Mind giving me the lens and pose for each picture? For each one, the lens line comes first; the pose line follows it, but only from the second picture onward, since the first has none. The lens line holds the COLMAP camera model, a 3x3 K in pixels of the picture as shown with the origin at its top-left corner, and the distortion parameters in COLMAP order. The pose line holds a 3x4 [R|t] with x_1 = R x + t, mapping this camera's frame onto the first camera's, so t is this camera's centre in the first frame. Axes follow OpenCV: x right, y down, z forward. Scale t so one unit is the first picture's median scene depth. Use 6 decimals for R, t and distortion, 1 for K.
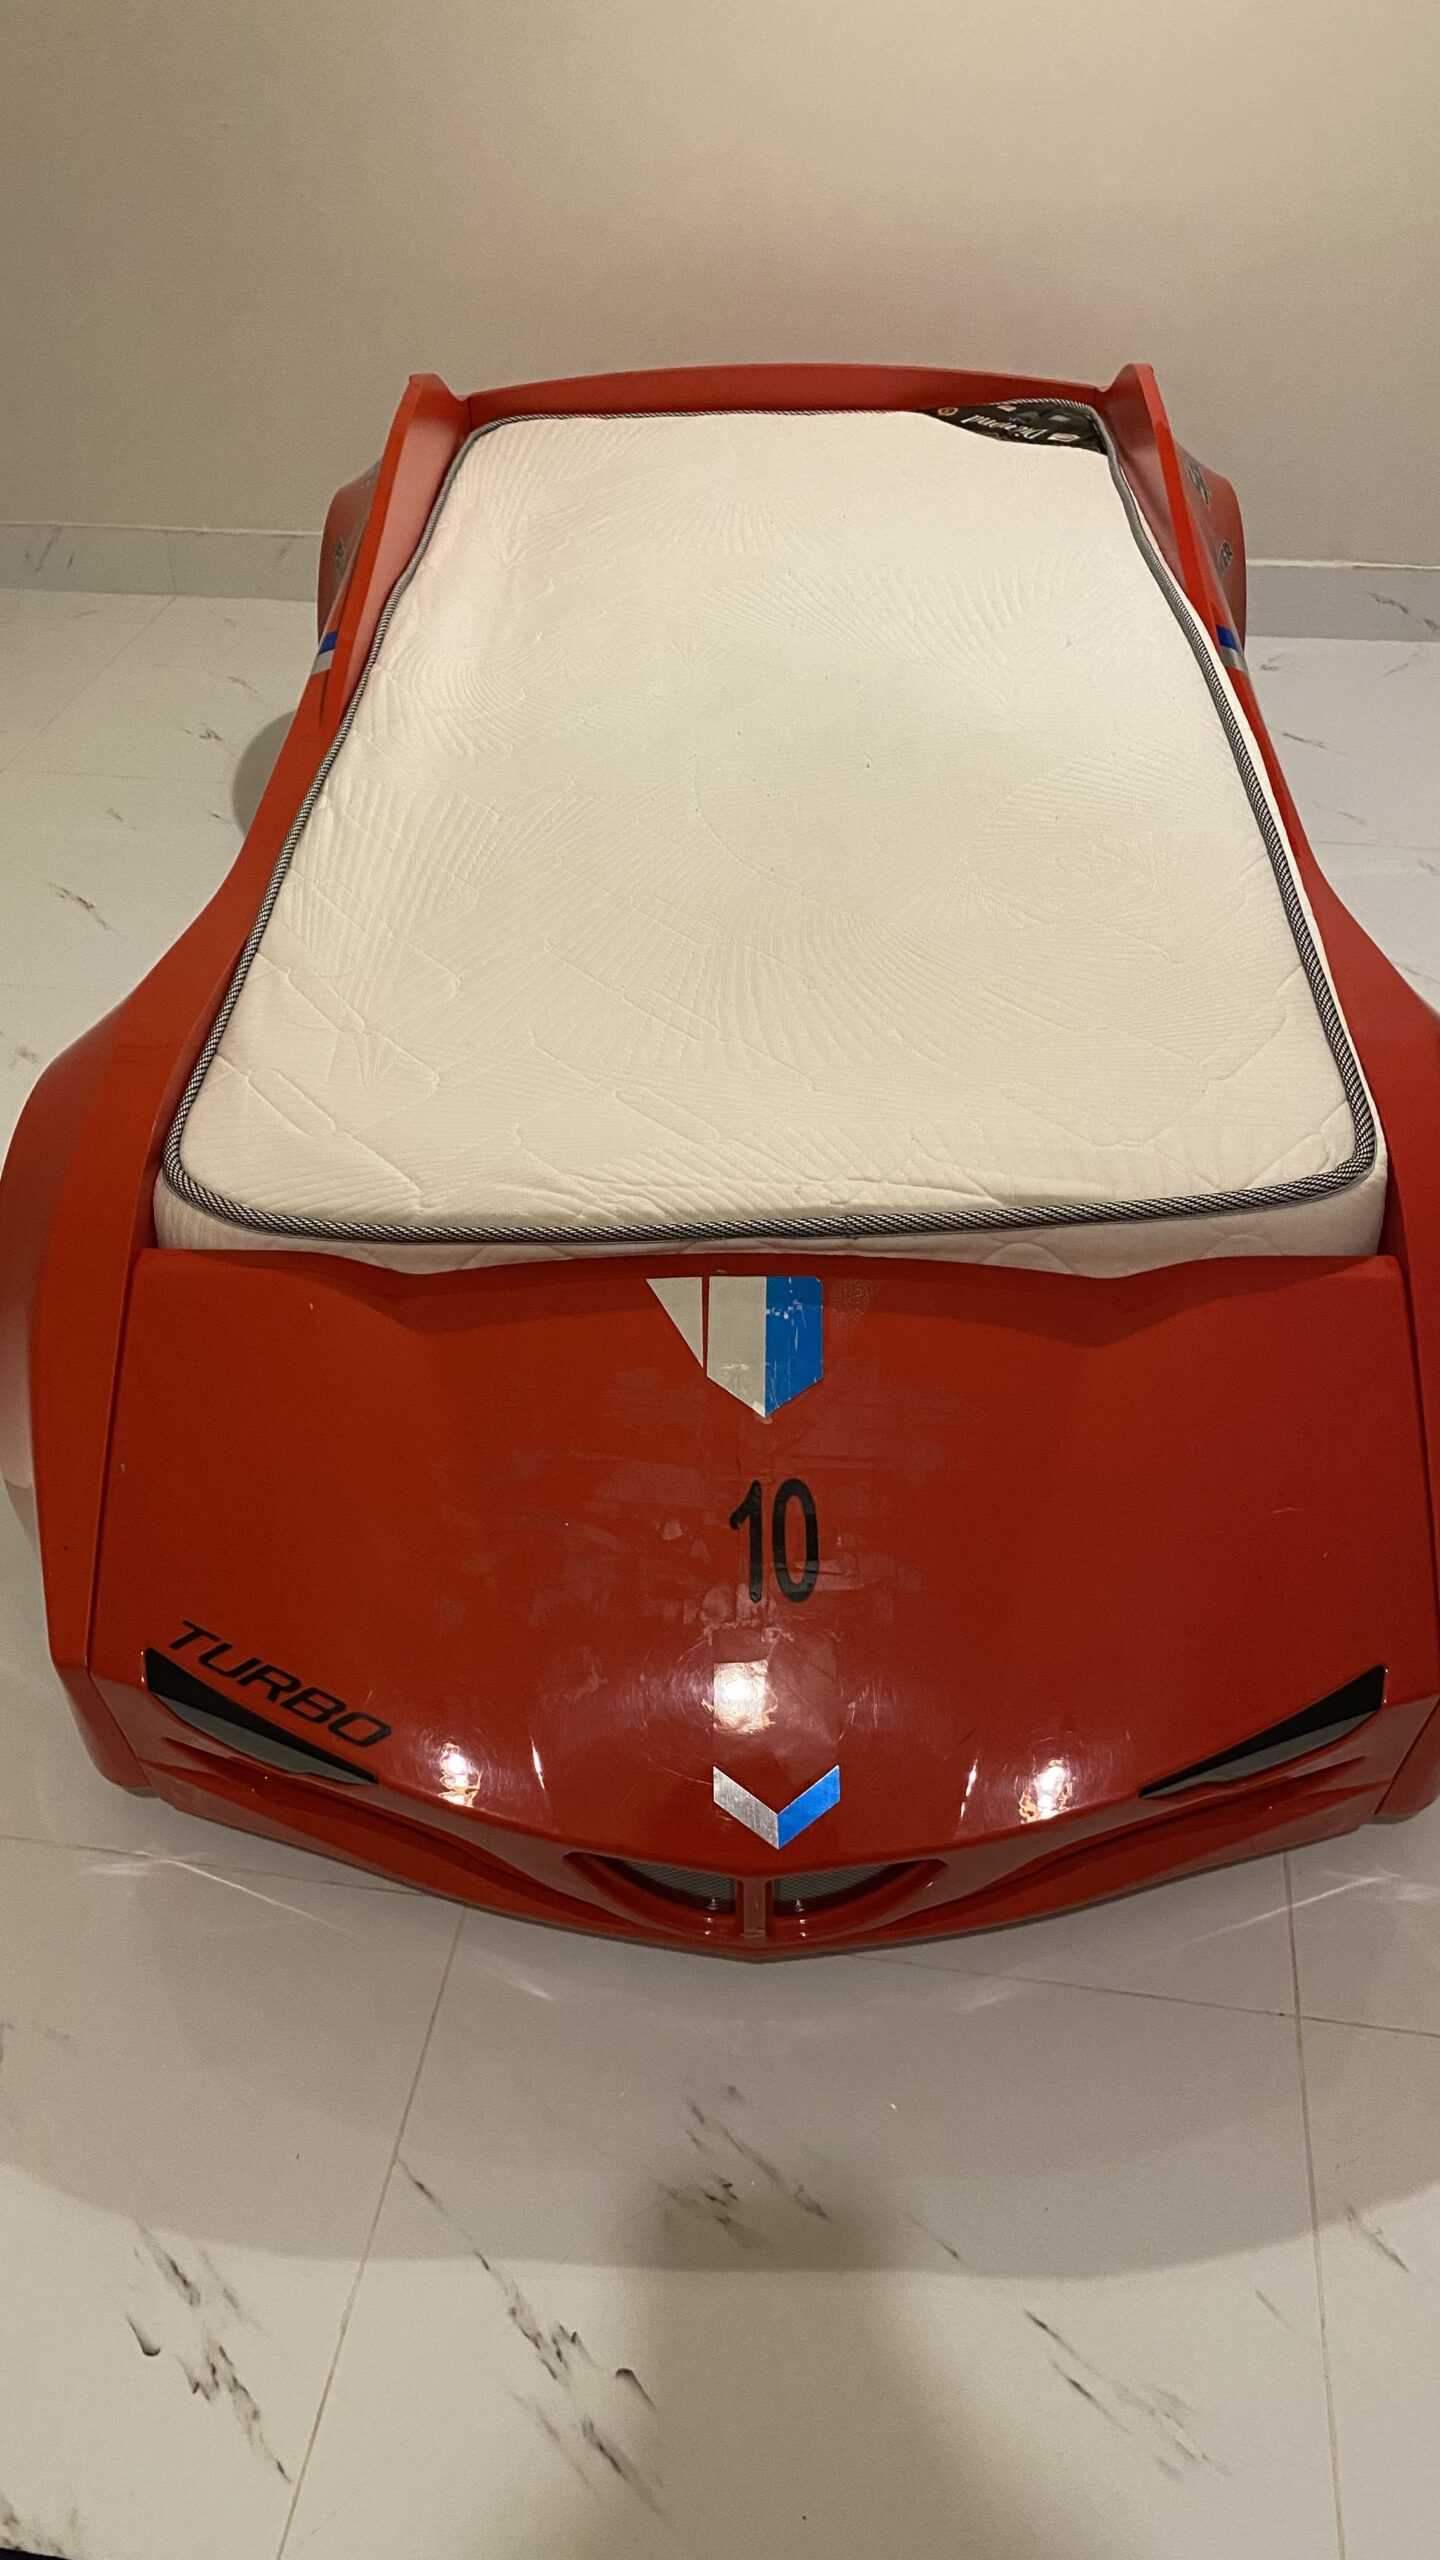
lens RADIAL K [[1917.7, 0, 699.1], [0, 1917.7, 1268.4], [0, 0, 1]] dist [0.017339, 0.003963]
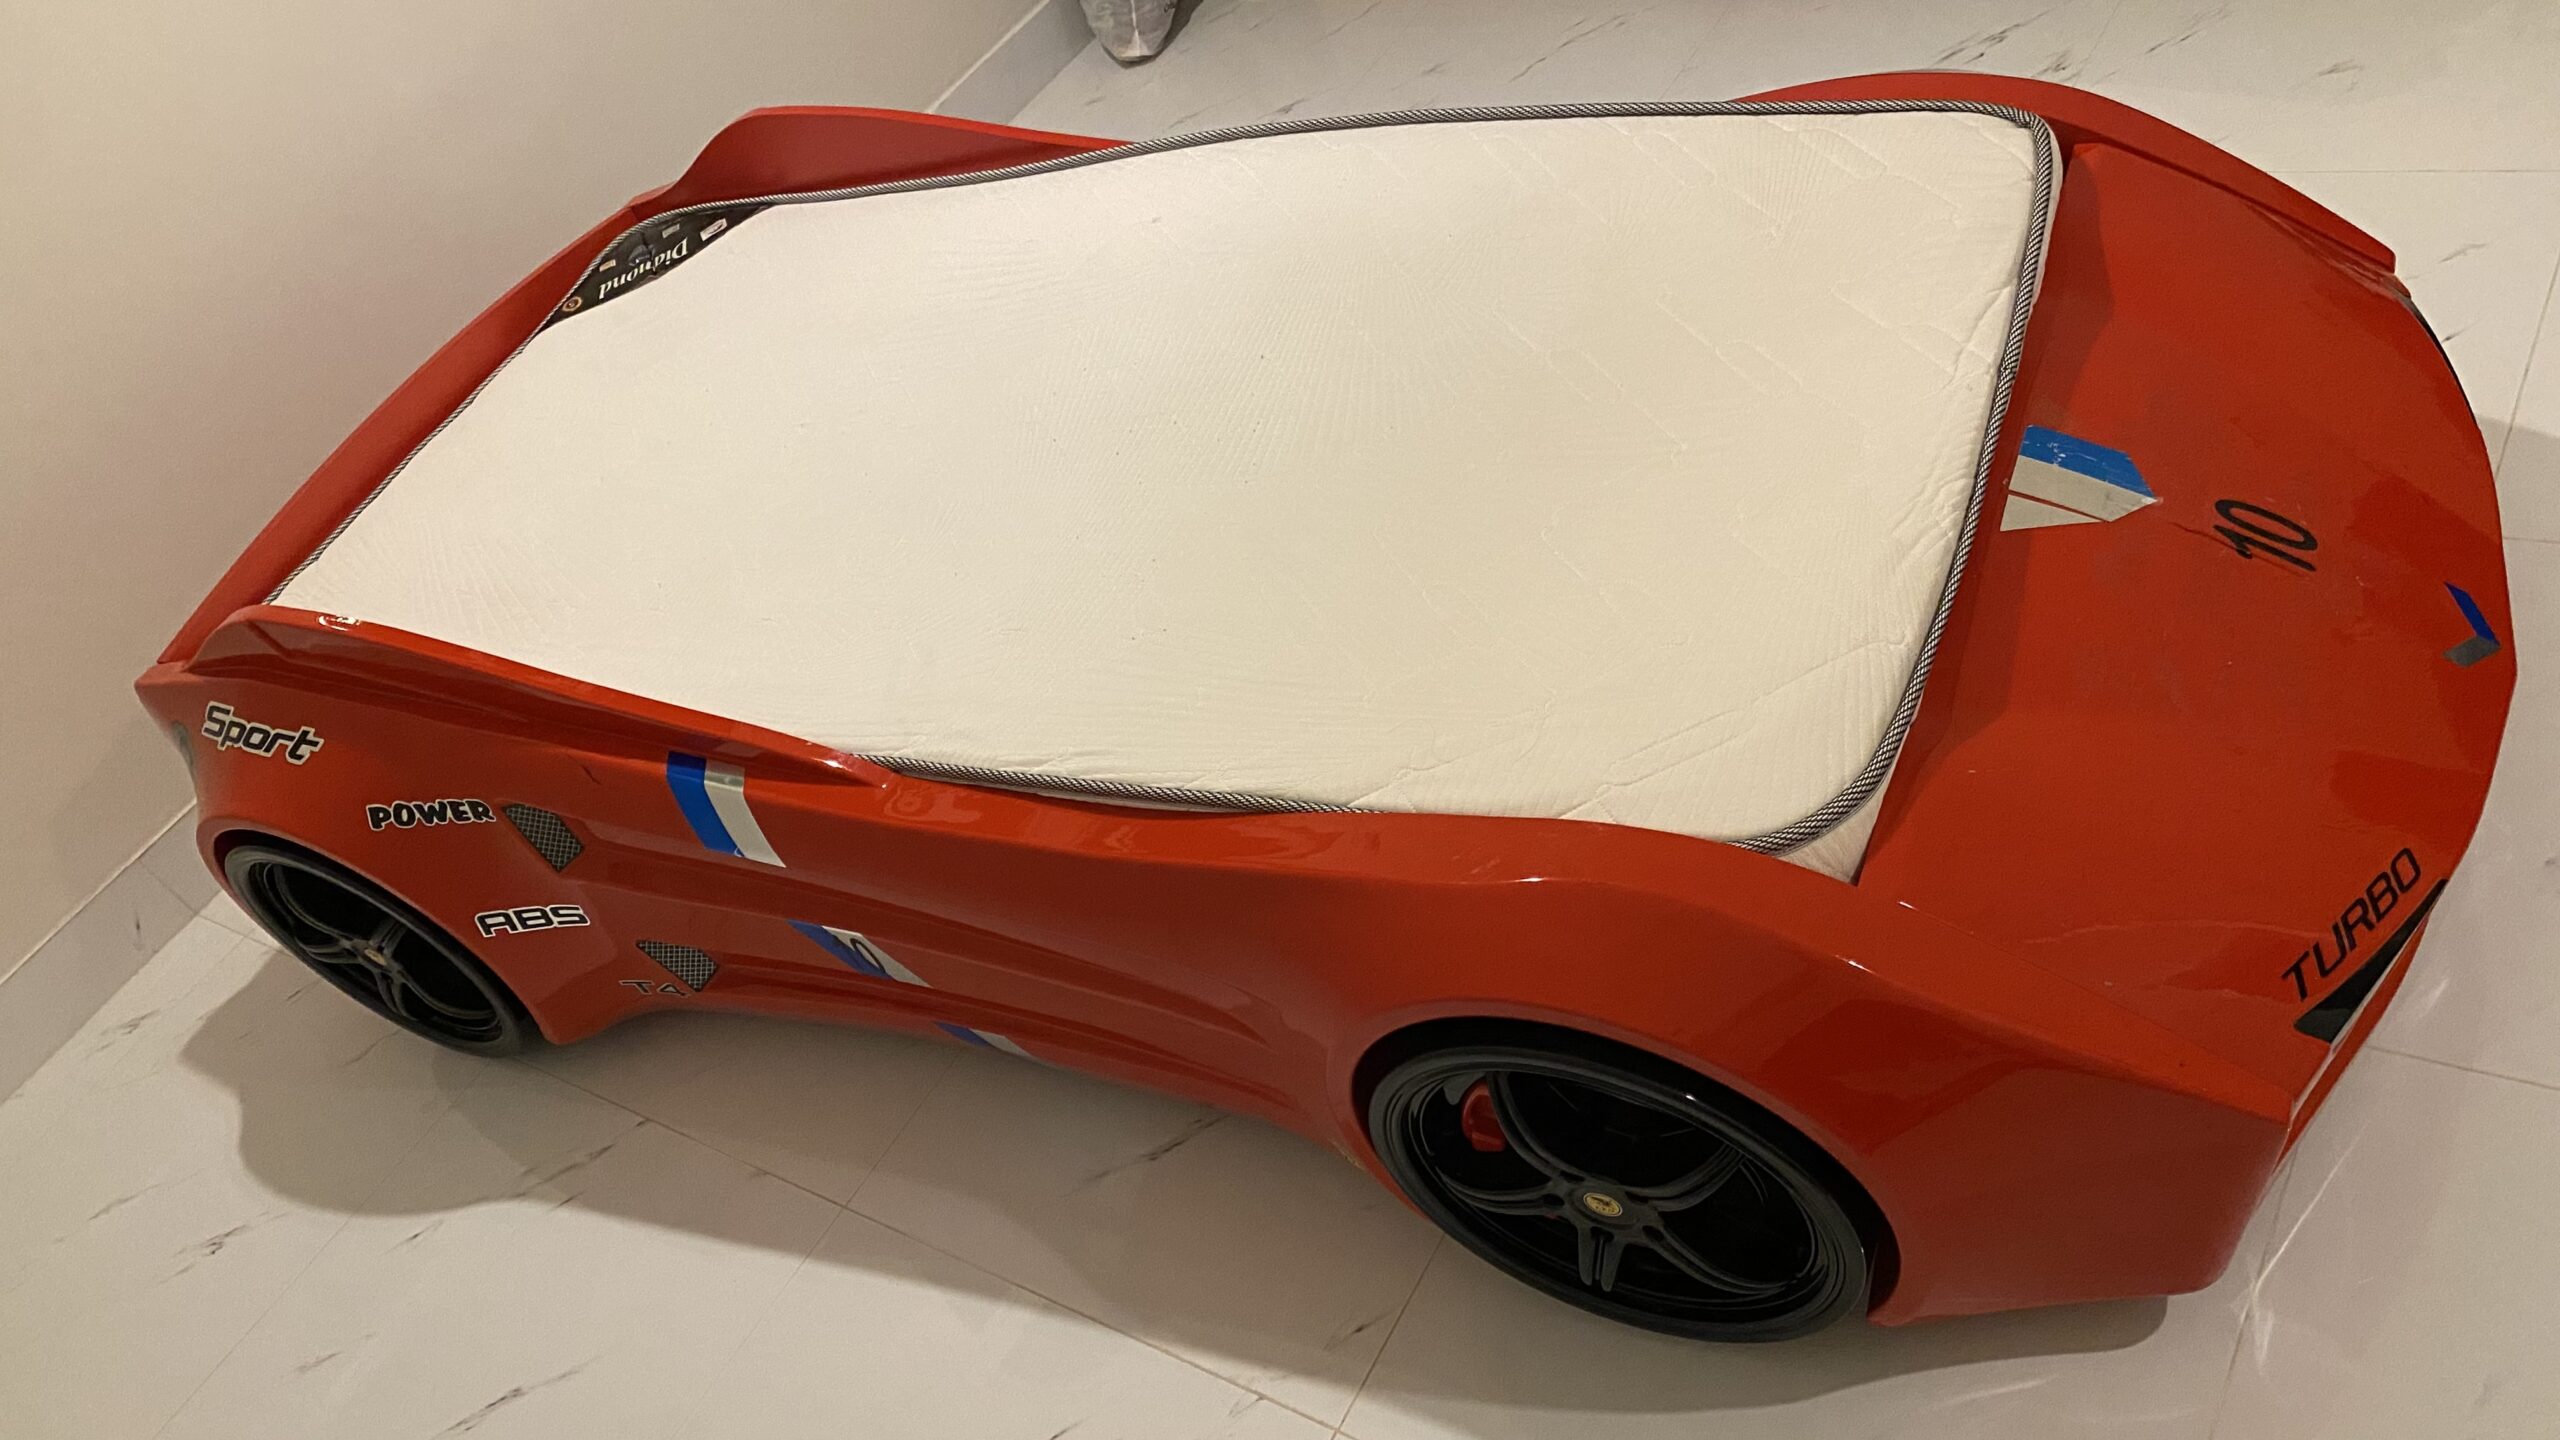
lens RADIAL K [[1917.7, 0, 1269.3], [0, 1917.7, 719.9], [0, 0, 1]] dist [0.017339, 0.003963]
pose [[0.375655, -0.715655, 0.588831, -0.895235], [0.804076, 0.567605, 0.176882, -0.455357], [-0.460809, 0.407018, 0.788664, 0.382429]]
